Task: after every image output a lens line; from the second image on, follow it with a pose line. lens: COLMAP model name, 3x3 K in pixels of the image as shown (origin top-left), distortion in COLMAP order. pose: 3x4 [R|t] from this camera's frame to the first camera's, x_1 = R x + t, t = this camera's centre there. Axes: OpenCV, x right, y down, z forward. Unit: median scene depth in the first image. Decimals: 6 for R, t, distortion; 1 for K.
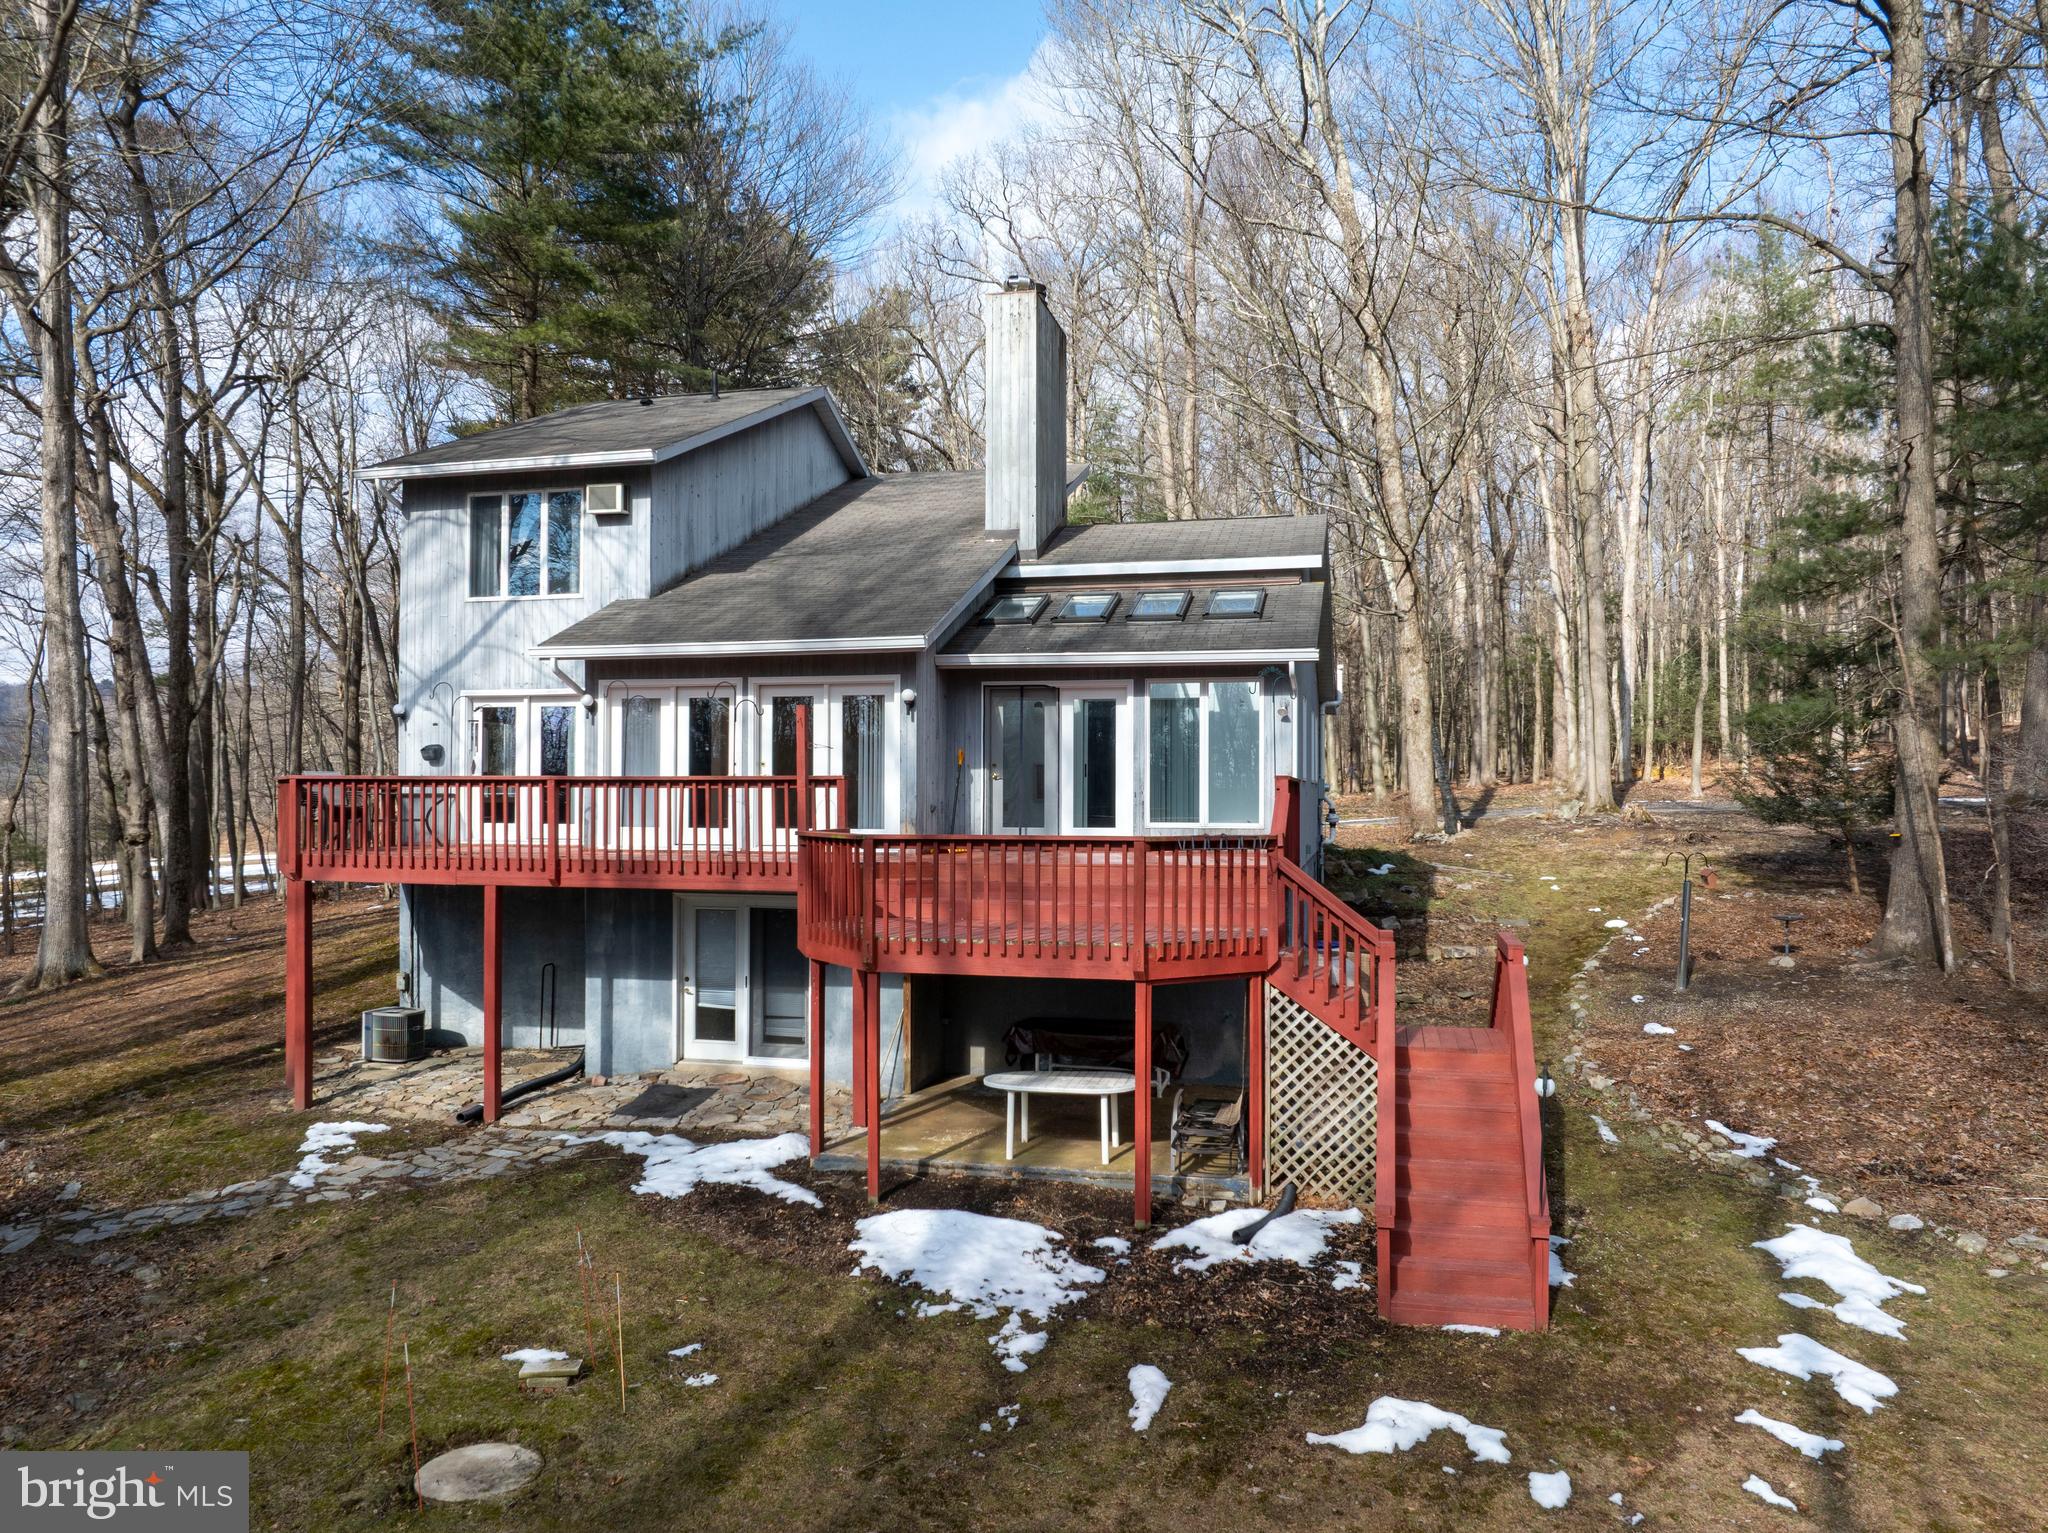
lens RADIAL K [[1445.4, 0, 1024.0], [0, 1445.4, 766.5], [0, 0, 1]] dist [-0.060894, 0.040872]
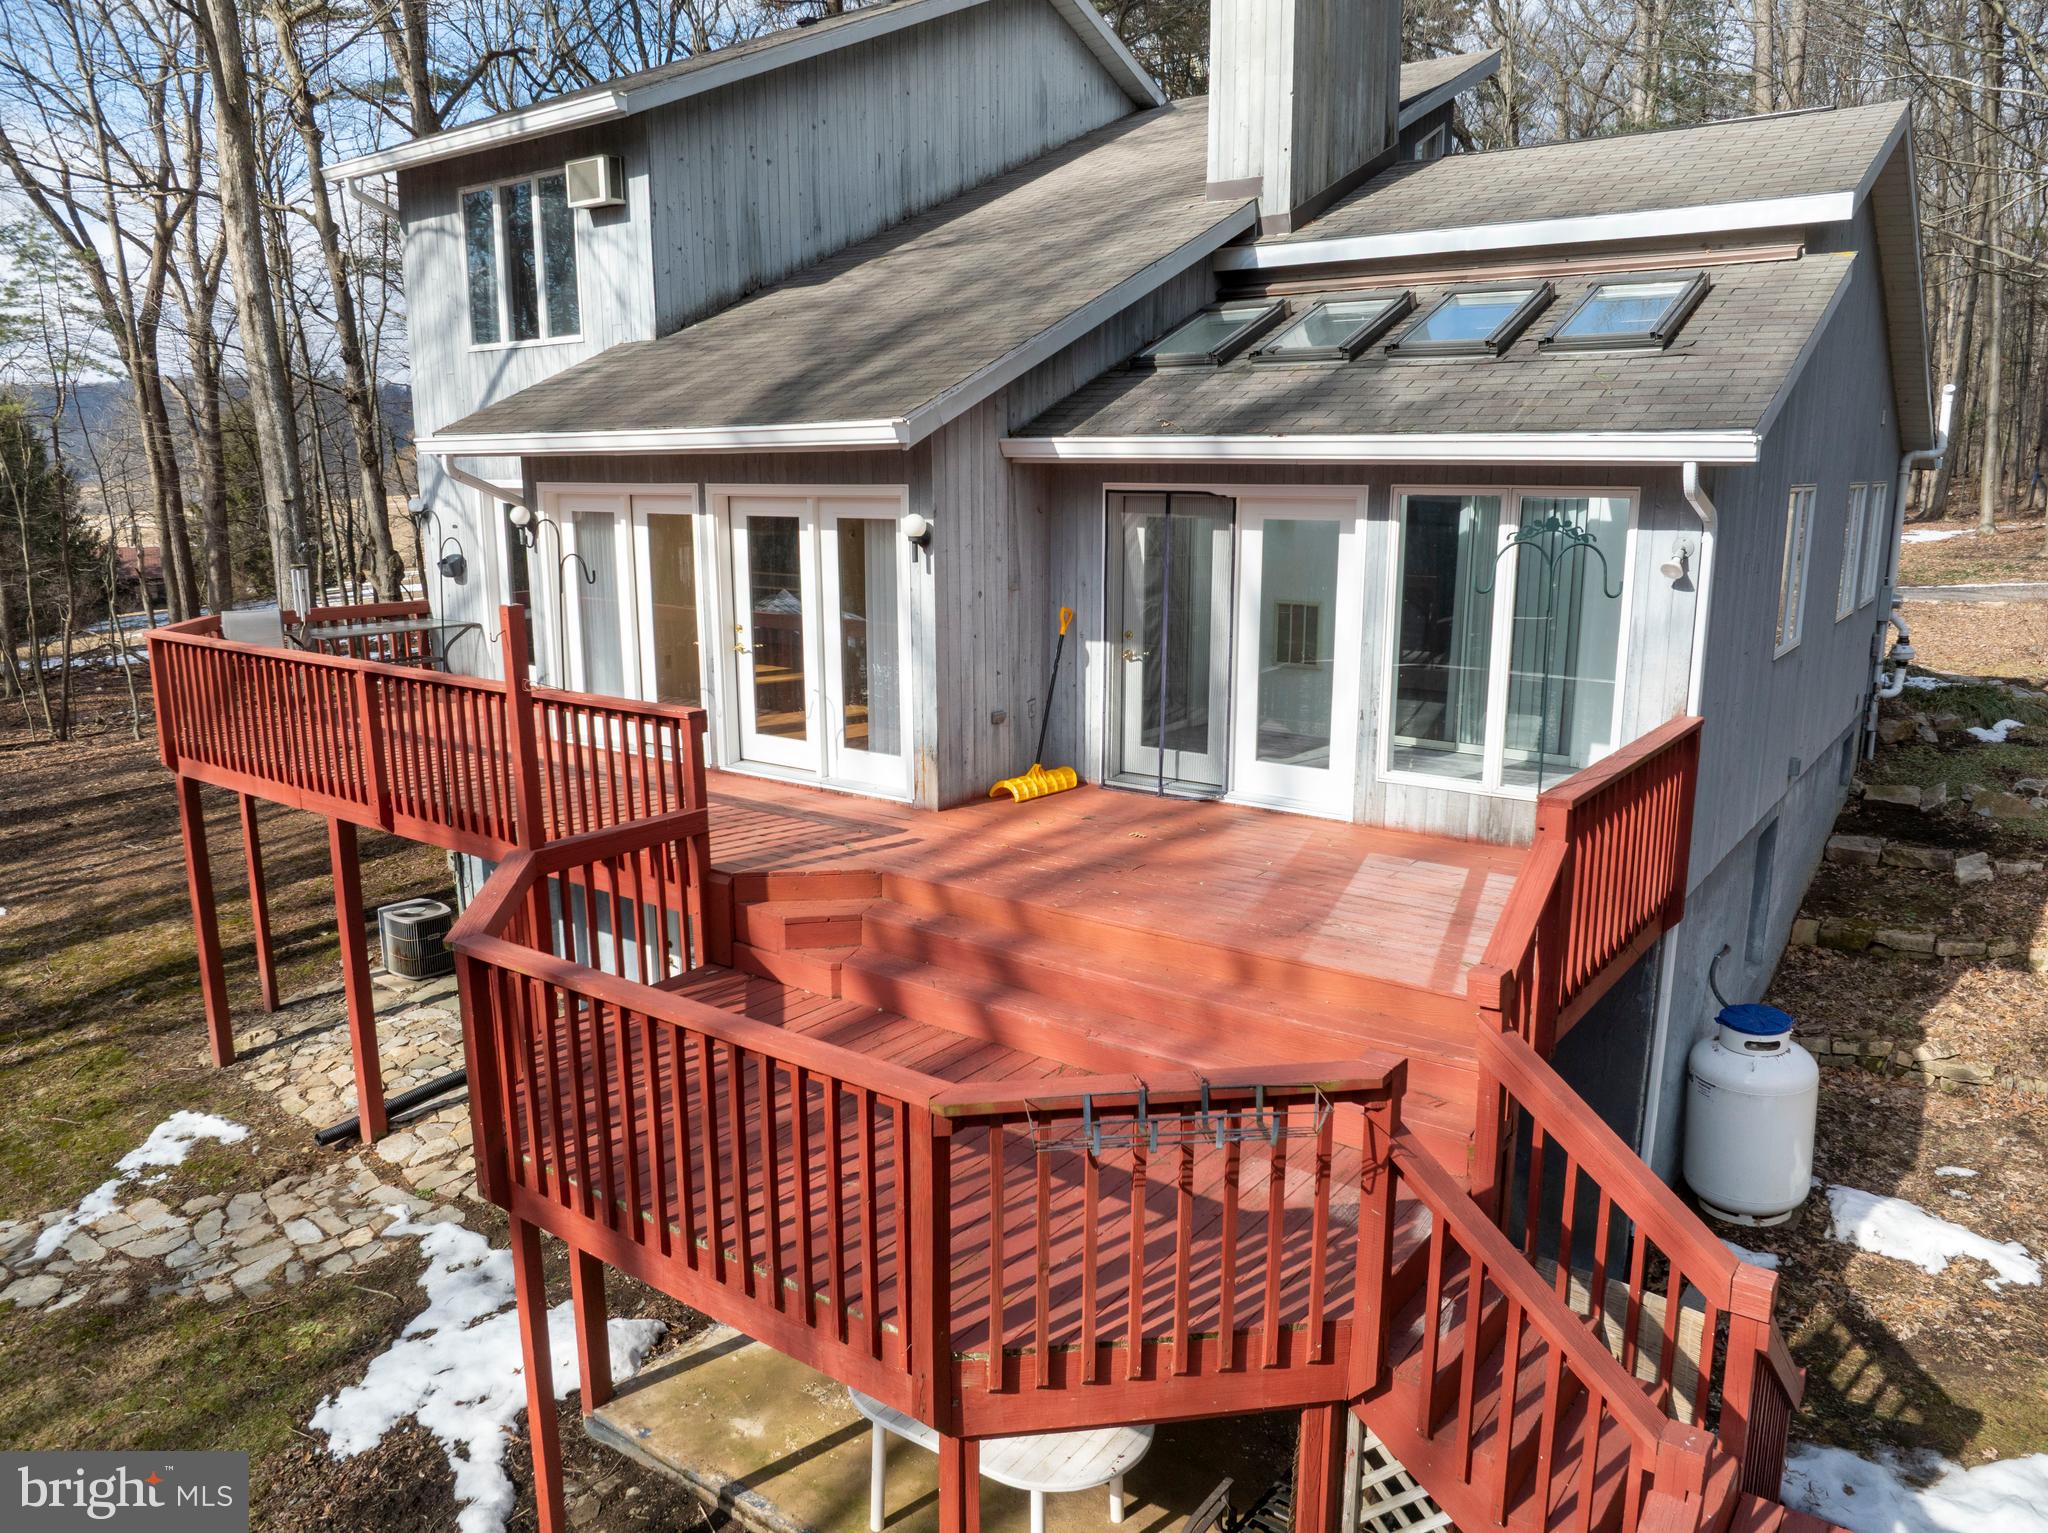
lens RADIAL K [[1445.4, 0, 1024.0], [0, 1445.4, 766.5], [0, 0, 1]] dist [-0.060894, 0.040872]
pose [[0.920976, 0.075538, -0.382226, 0.160765], [0.011371, 0.975397, 0.220164, -0.075101], [0.389452, -0.207112, 0.897458, 0.483956]]
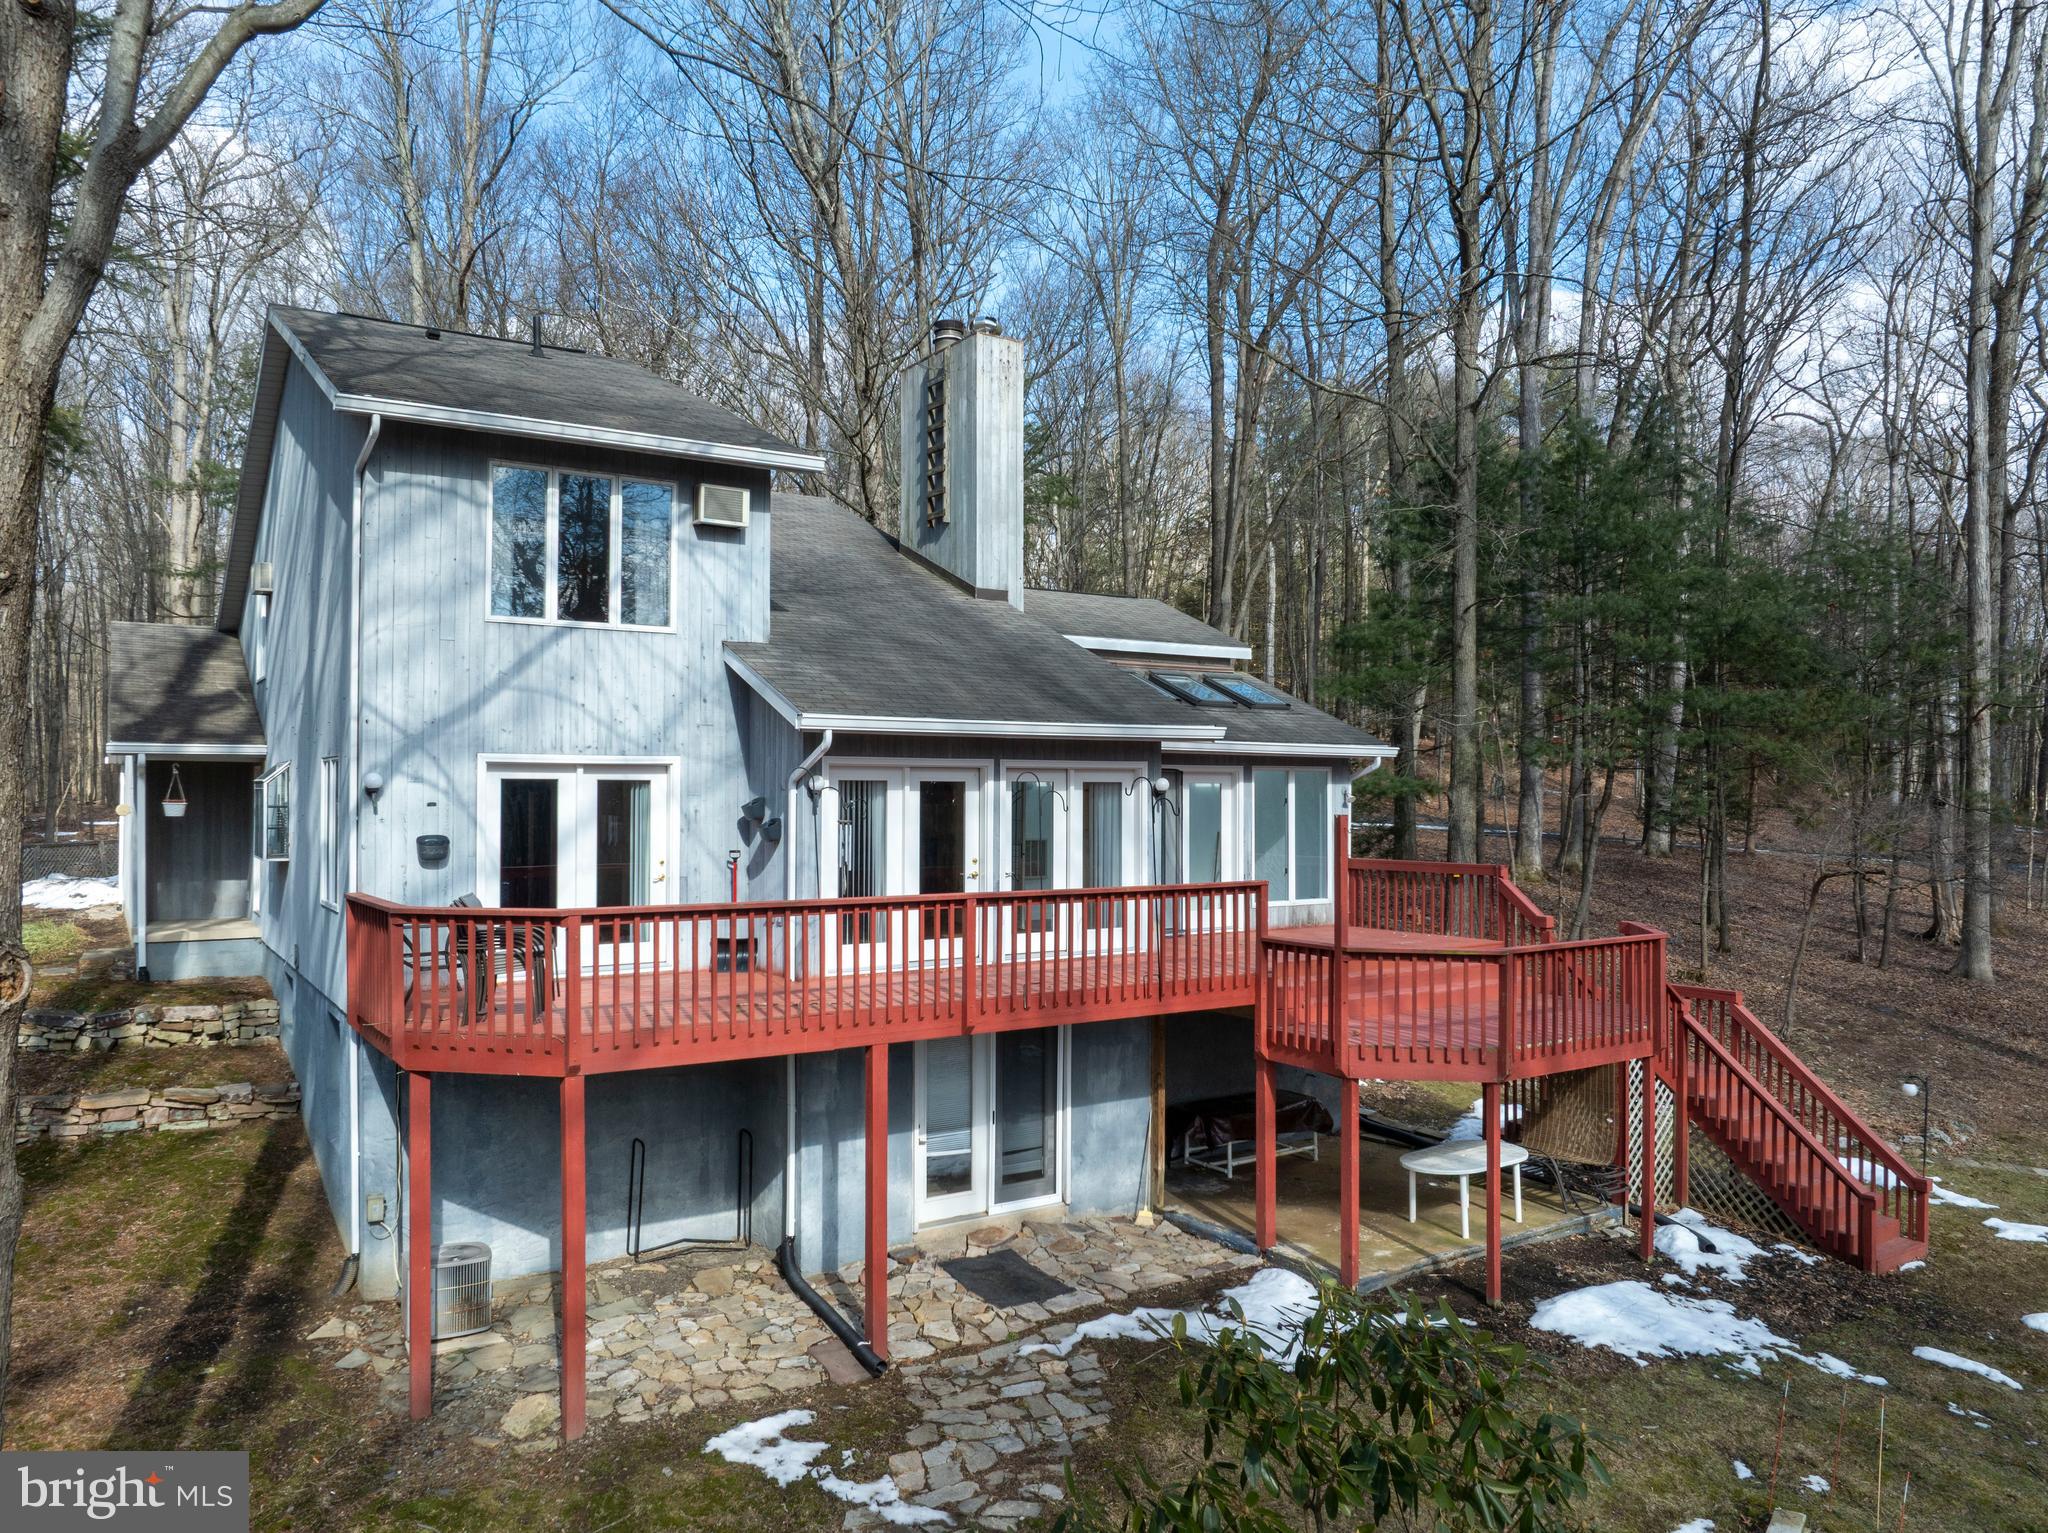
lens RADIAL K [[1445.4, 0, 1024.0], [0, 1445.4, 766.5], [0, 0, 1]] dist [-0.060894, 0.040872]
pose [[0.680517, 0.012626, 0.732623, -0.788834], [-0.014268, 0.999890, -0.003979, -0.053462], [-0.732593, -0.007745, 0.680623, 0.400254]]
